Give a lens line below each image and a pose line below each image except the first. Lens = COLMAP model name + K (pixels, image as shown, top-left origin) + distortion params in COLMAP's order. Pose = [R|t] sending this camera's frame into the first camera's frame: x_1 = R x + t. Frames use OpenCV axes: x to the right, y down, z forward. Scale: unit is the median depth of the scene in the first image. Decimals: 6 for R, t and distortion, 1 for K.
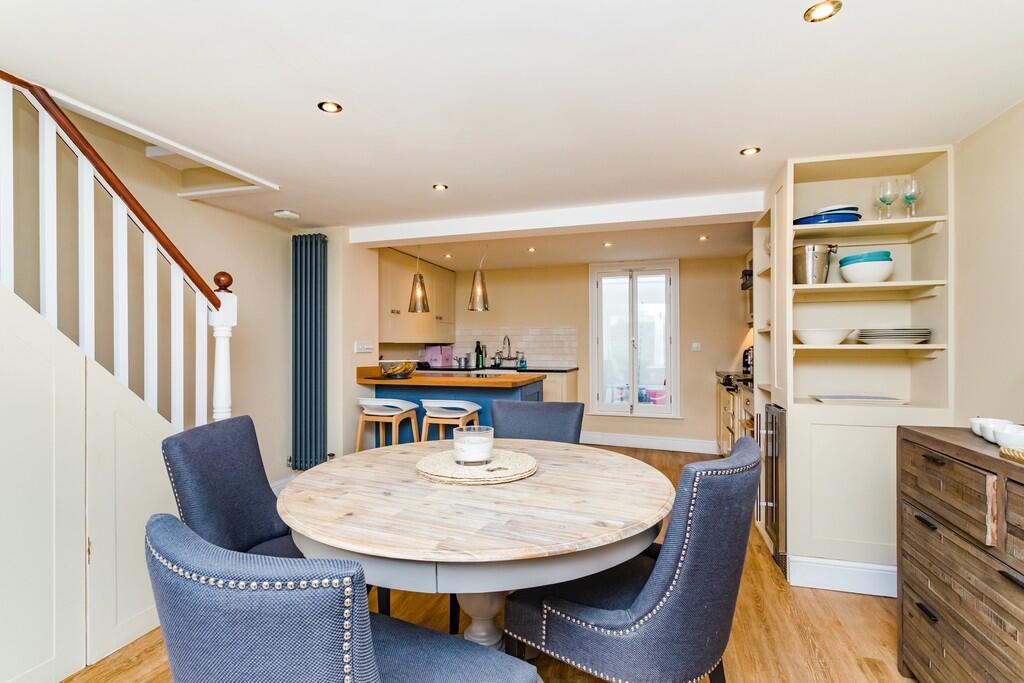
lens RADIAL K [[499.9, 0, 506.9], [0, 499.9, 345.4], [0, 0, 1]] dist [0.002528, -0.000983]
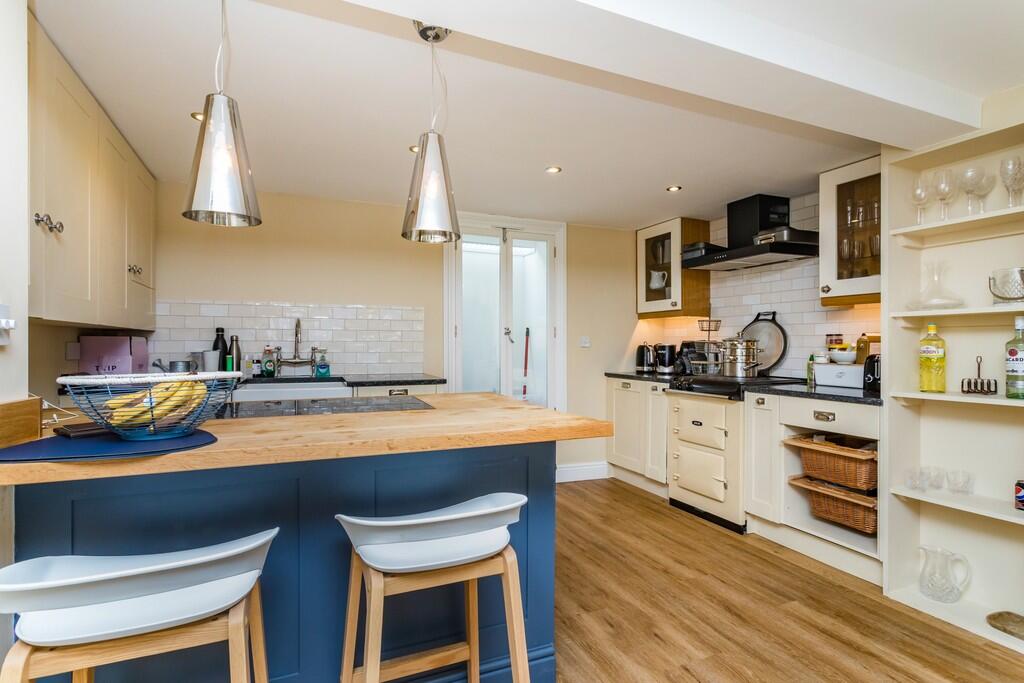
lens RADIAL K [[499.9, 0, 511.5], [0, 499.9, 339.5], [0, 0, 1]] dist [0.002528, -0.000983]
pose [[0.738075, 0.009626, 0.674650, -0.185967], [-0.002805, 0.999933, -0.011199, 0.008323], [-0.674712, 0.006373, 0.738053, 0.454230]]
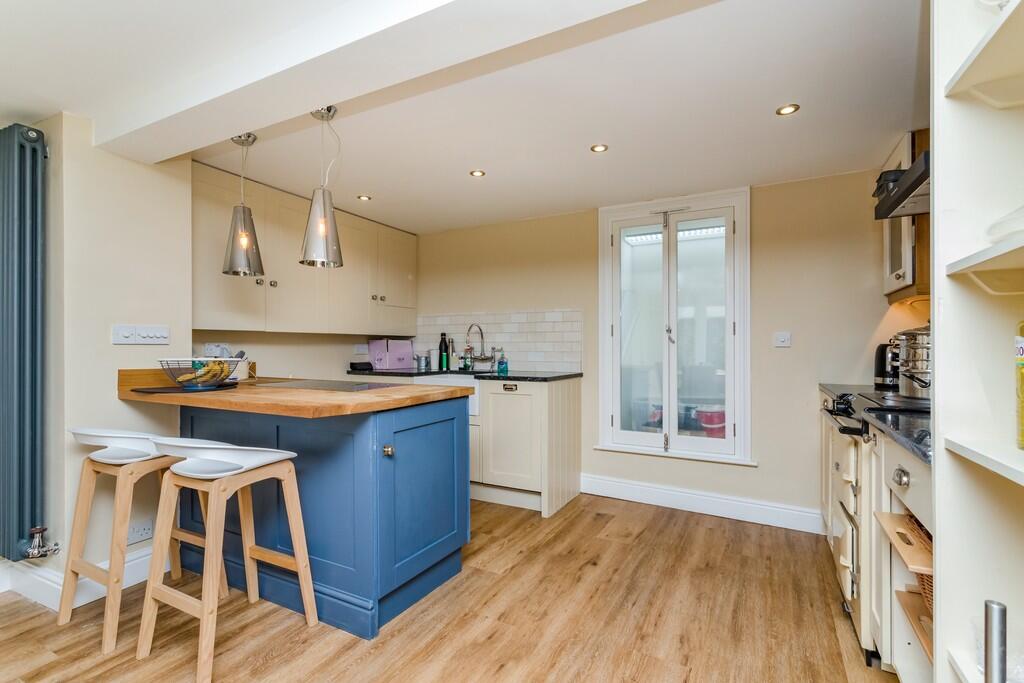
lens RADIAL K [[499.9, 0, 502.4], [0, 499.9, 344.5], [0, 0, 1]] dist [0.002528, -0.000983]
pose [[0.983590, 0.001781, -0.180407, 0.152433], [-0.002423, 0.999991, -0.003339, 0.010194], [0.180400, 0.003721, 0.983586, 0.346042]]
